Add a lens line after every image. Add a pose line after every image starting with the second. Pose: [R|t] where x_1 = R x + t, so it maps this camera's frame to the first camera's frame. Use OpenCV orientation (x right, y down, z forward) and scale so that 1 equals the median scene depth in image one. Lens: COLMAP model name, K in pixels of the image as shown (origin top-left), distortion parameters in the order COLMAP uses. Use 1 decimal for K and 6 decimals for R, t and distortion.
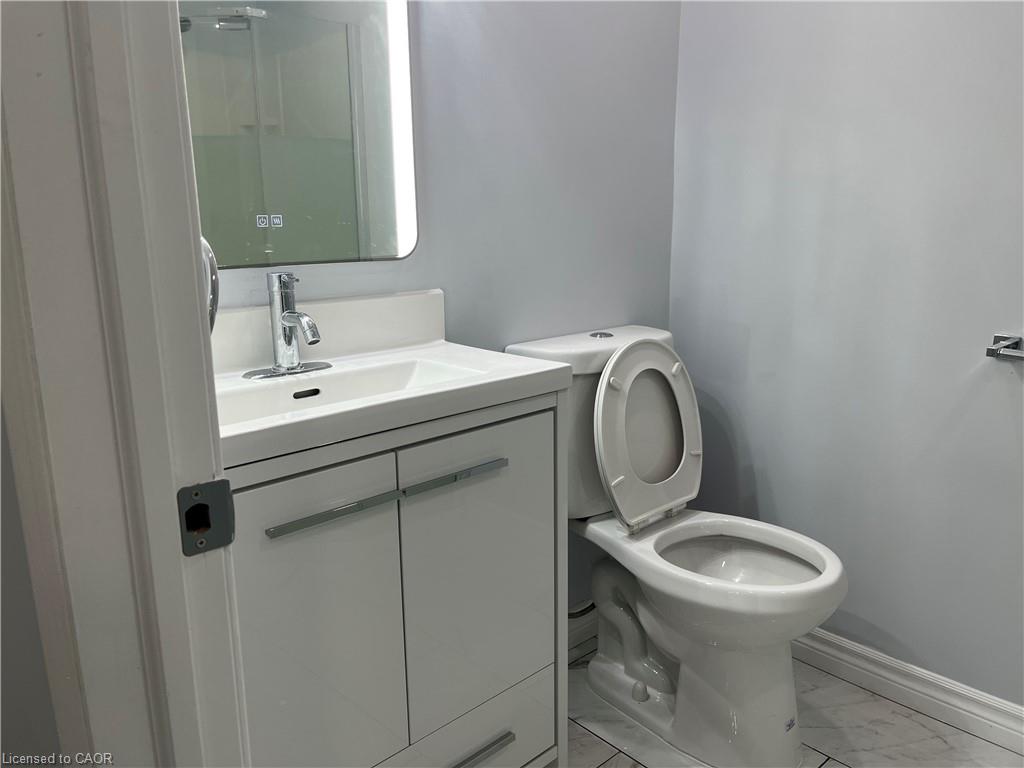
lens RADIAL K [[776.4, 0, 507.5], [0, 776.4, 380.7], [0, 0, 1]] dist [0.034074, -0.033270]
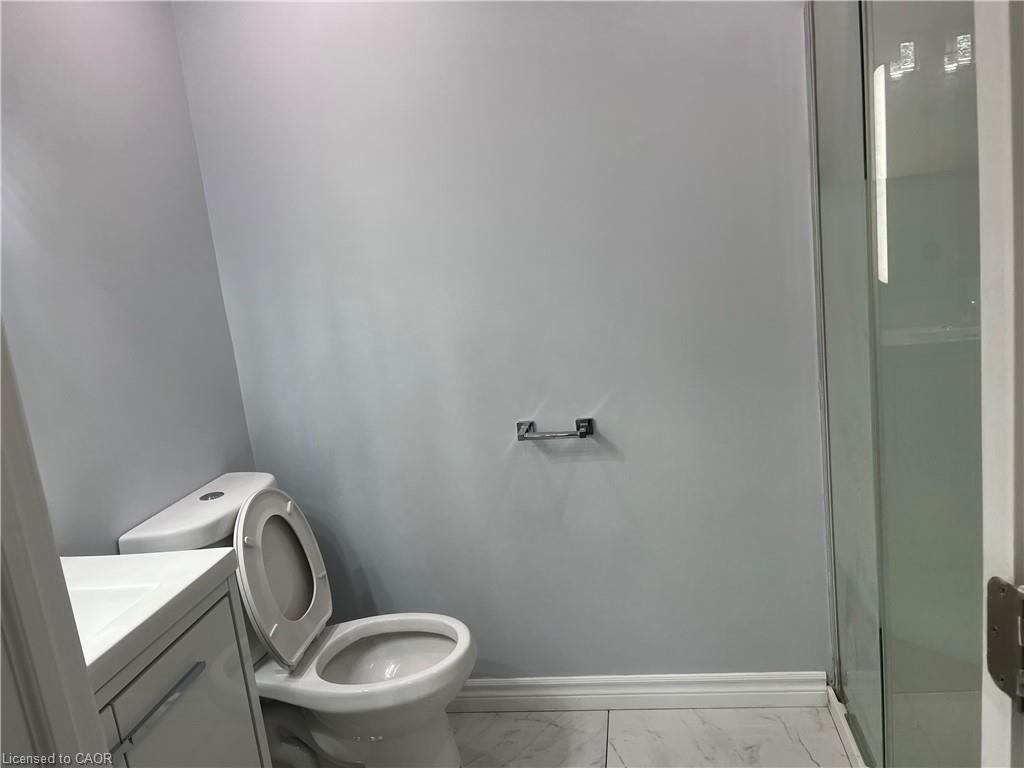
lens RADIAL K [[776.4, 0, 518.9], [0, 776.4, 384.2], [0, 0, 1]] dist [0.034074, -0.033270]
pose [[0.772182, -0.193804, 0.605125, -0.177045], [0.239195, 0.970955, 0.005739, -0.121704], [-0.588661, 0.140311, 0.796110, -0.096155]]
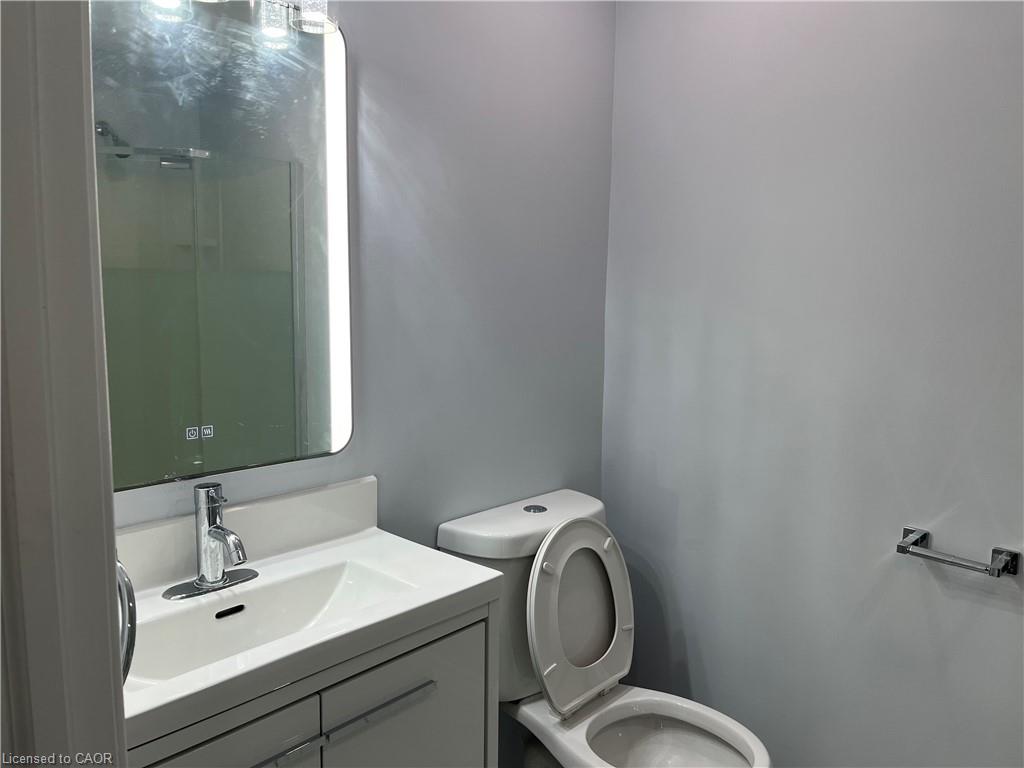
lens RADIAL K [[776.4, 0, 513.3], [0, 776.4, 385.8], [0, 0, 1]] dist [0.034074, -0.033270]
pose [[0.996188, 0.017484, 0.085458, 0.004064], [-0.009464, 0.995587, -0.093361, -0.134755], [-0.086714, 0.092196, 0.991958, -0.015820]]
